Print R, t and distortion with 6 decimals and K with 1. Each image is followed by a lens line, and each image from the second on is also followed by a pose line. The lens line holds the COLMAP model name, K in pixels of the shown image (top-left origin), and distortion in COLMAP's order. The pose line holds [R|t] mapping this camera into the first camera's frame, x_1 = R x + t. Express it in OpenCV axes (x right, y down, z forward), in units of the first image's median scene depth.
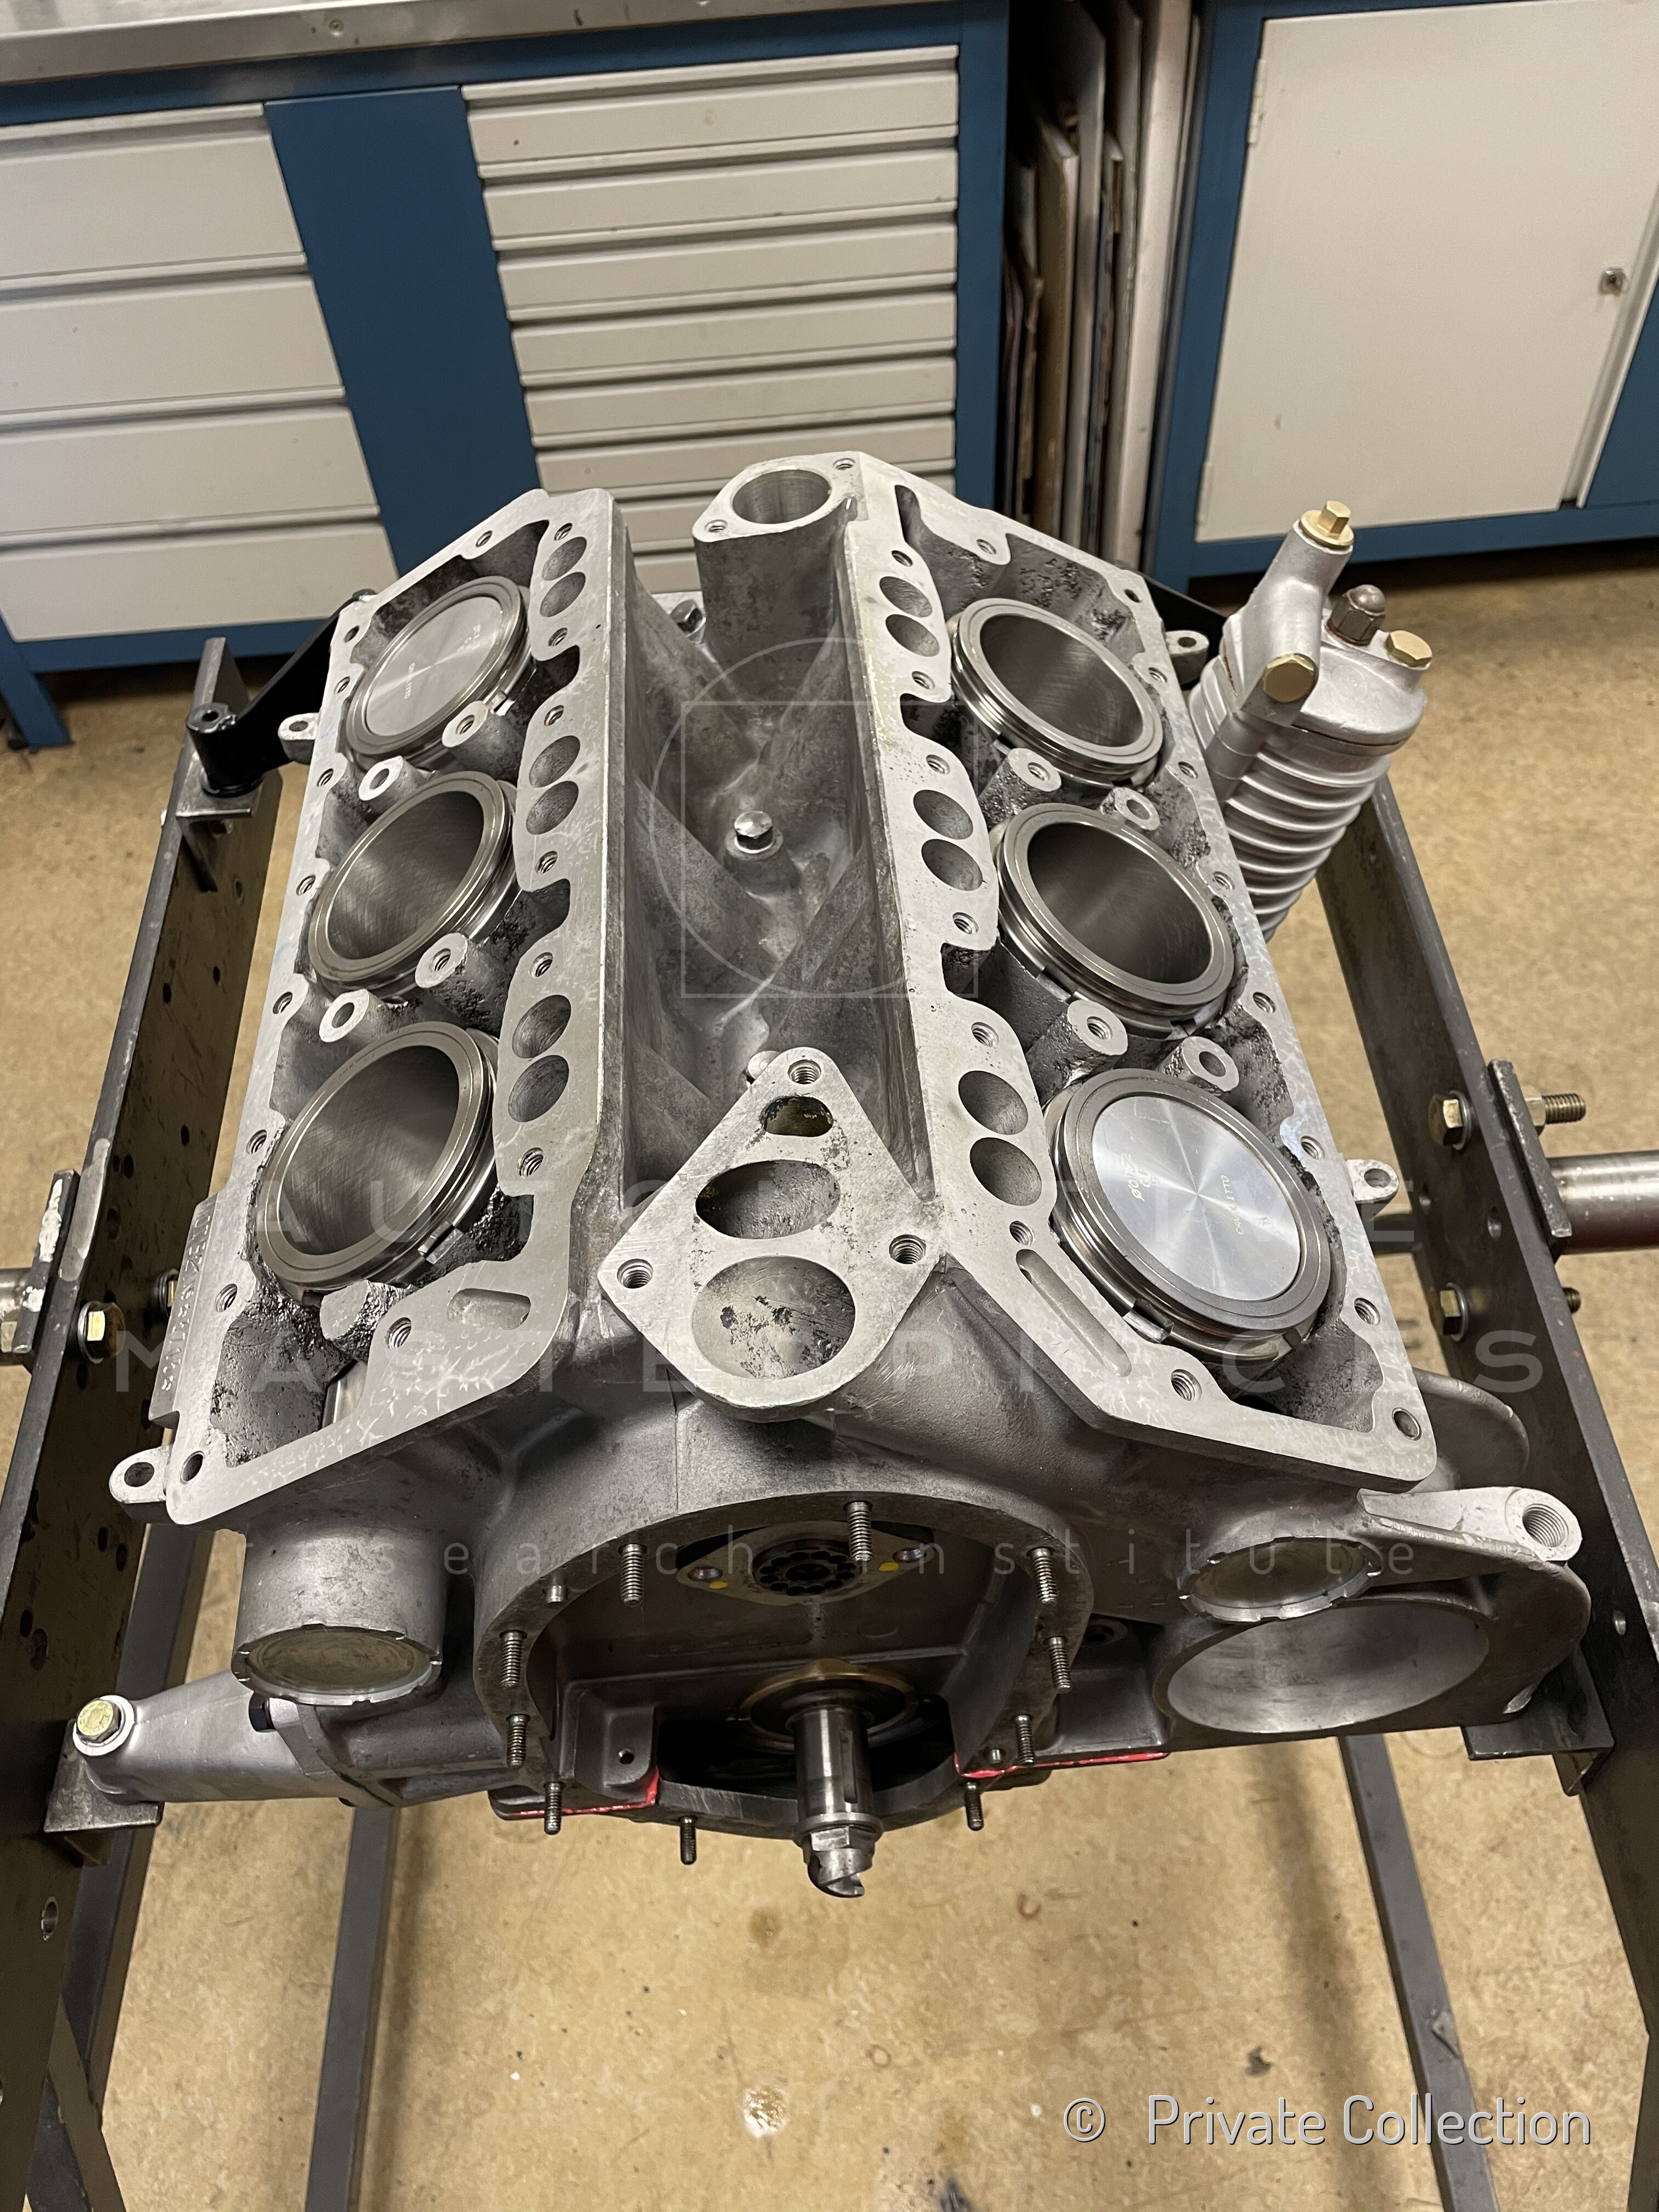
lens RADIAL K [[1737.6, 0, 831.9], [0, 1737.6, 1089.0], [0, 0, 1]] dist [0.085472, -0.120296]
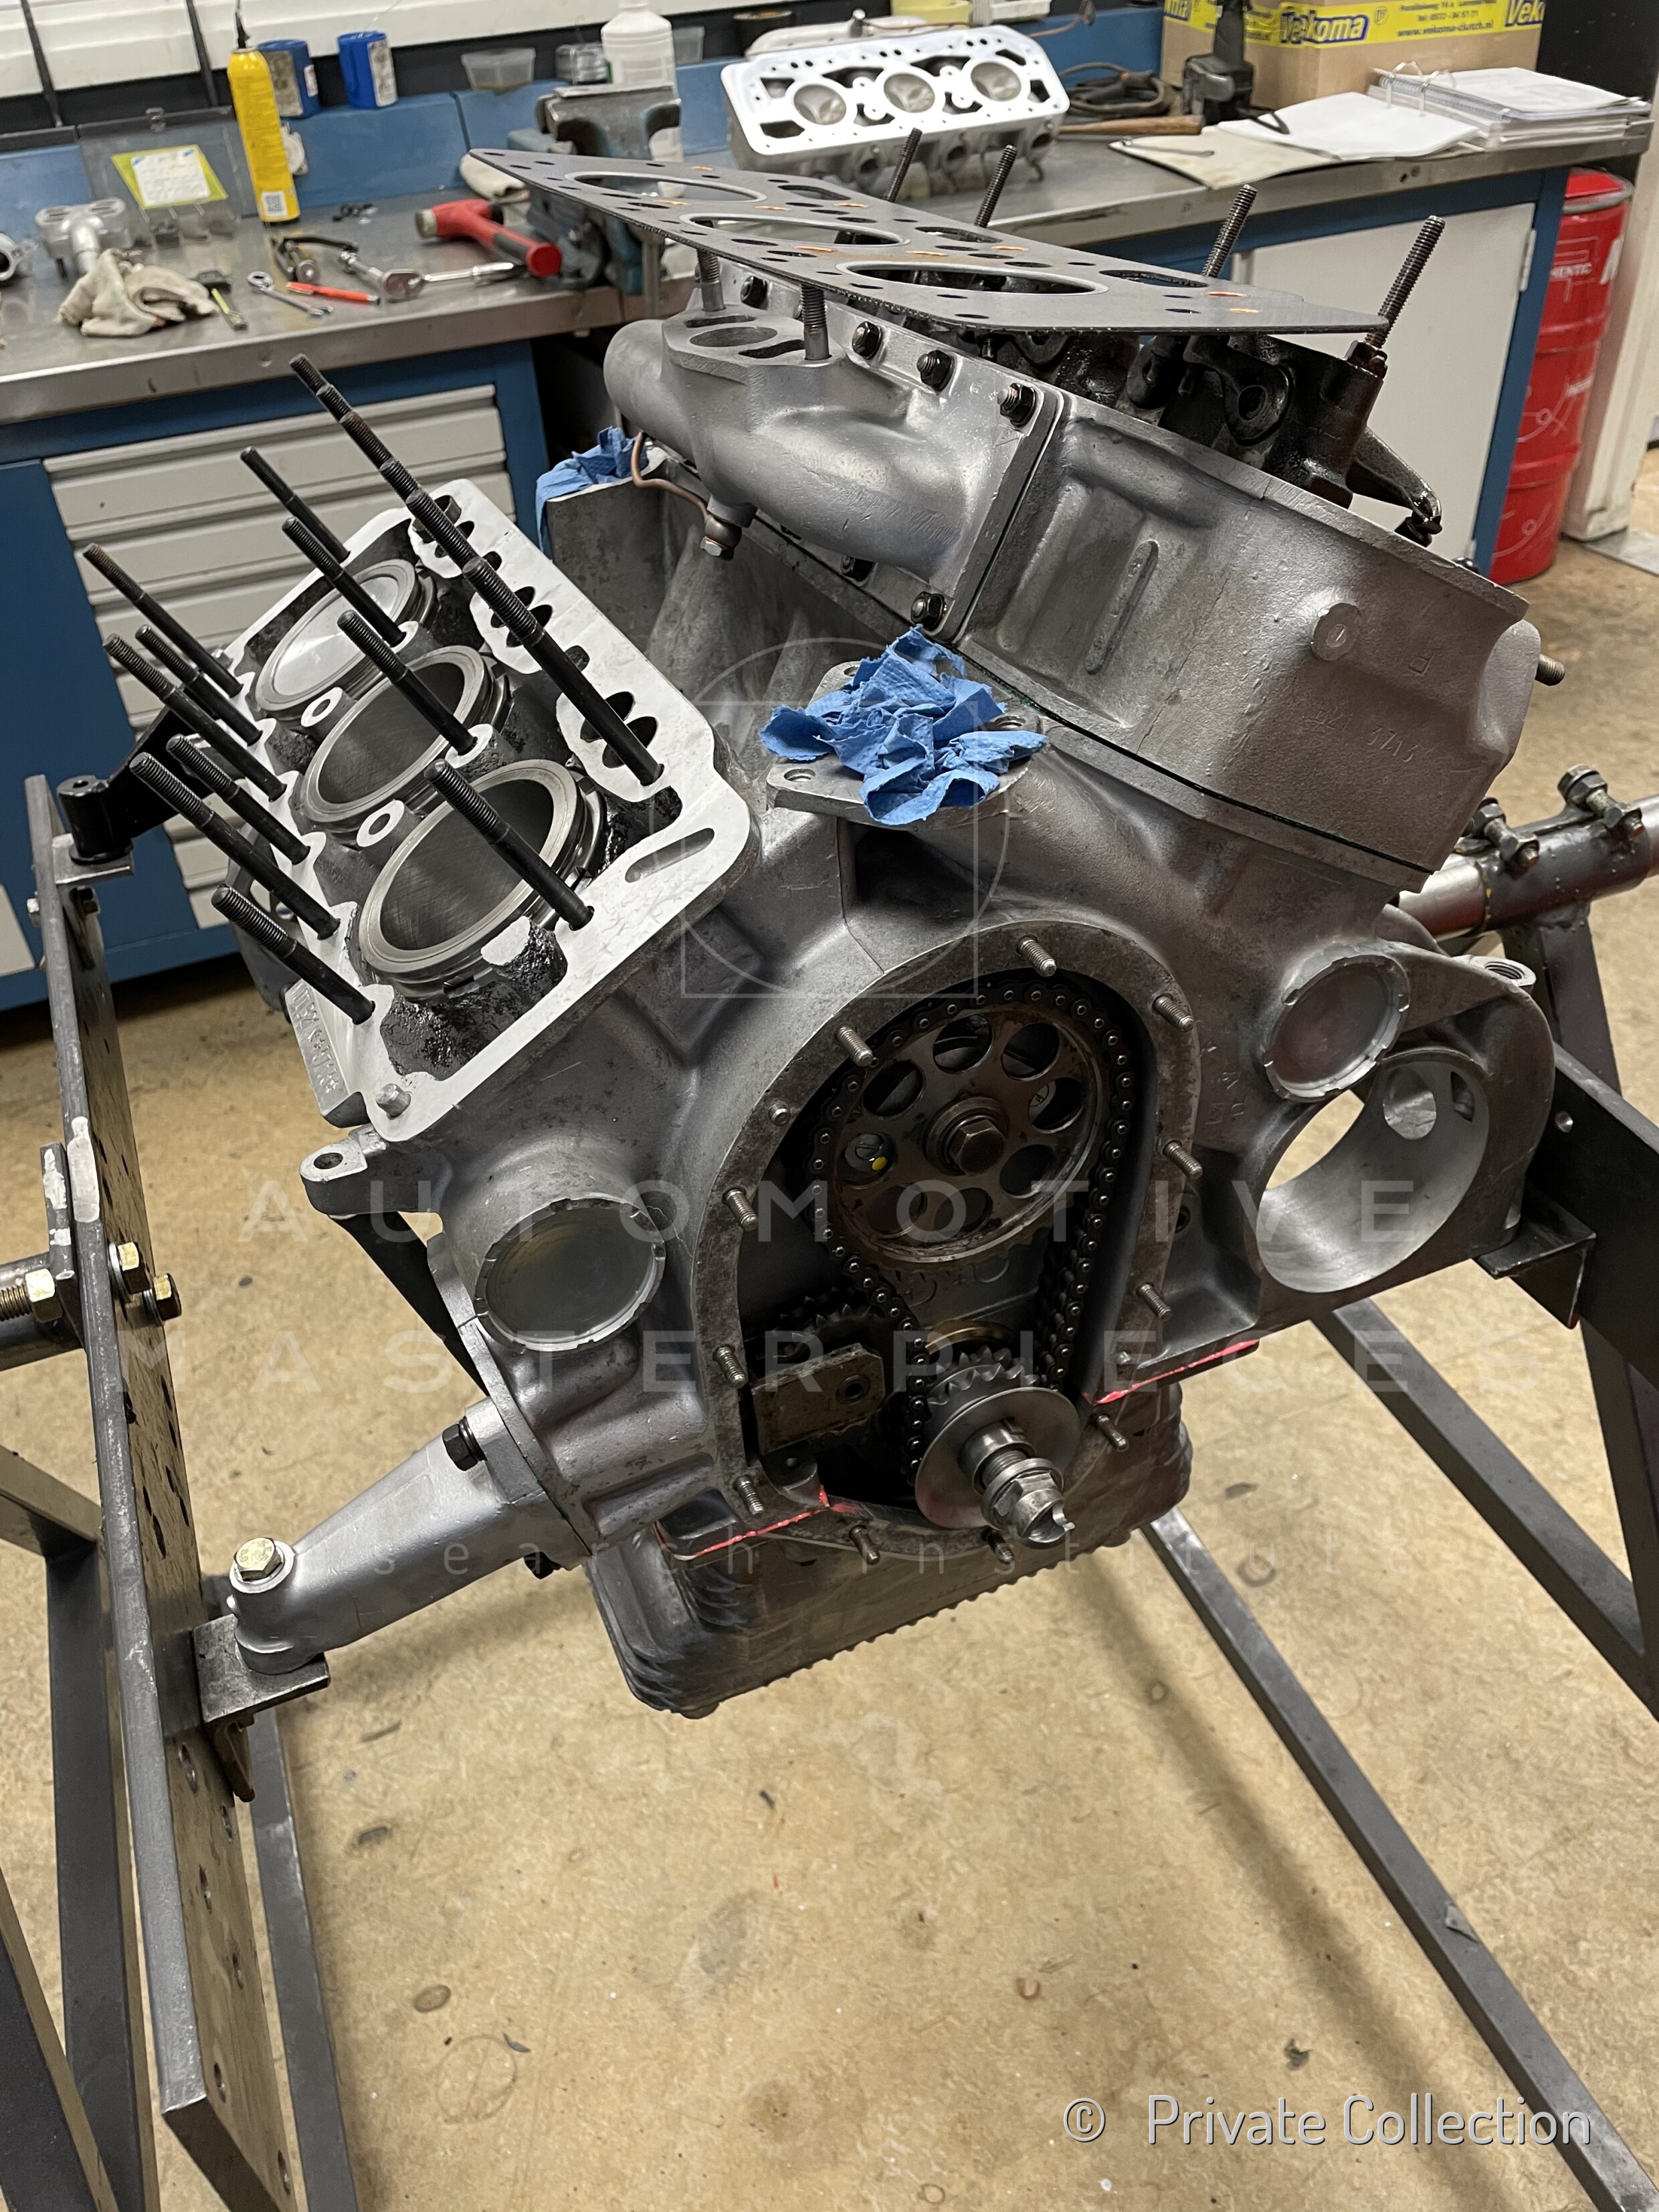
lens RADIAL K [[1734.4, 0, 823.6], [0, 1734.4, 1083.0], [0, 0, 1]] dist [0.077488, -0.115295]
pose [[0.943861, -0.199121, 0.263587, -0.146840], [0.259156, 0.941134, -0.217035, 0.182075], [-0.204854, 0.273161, 0.939903, -0.004387]]
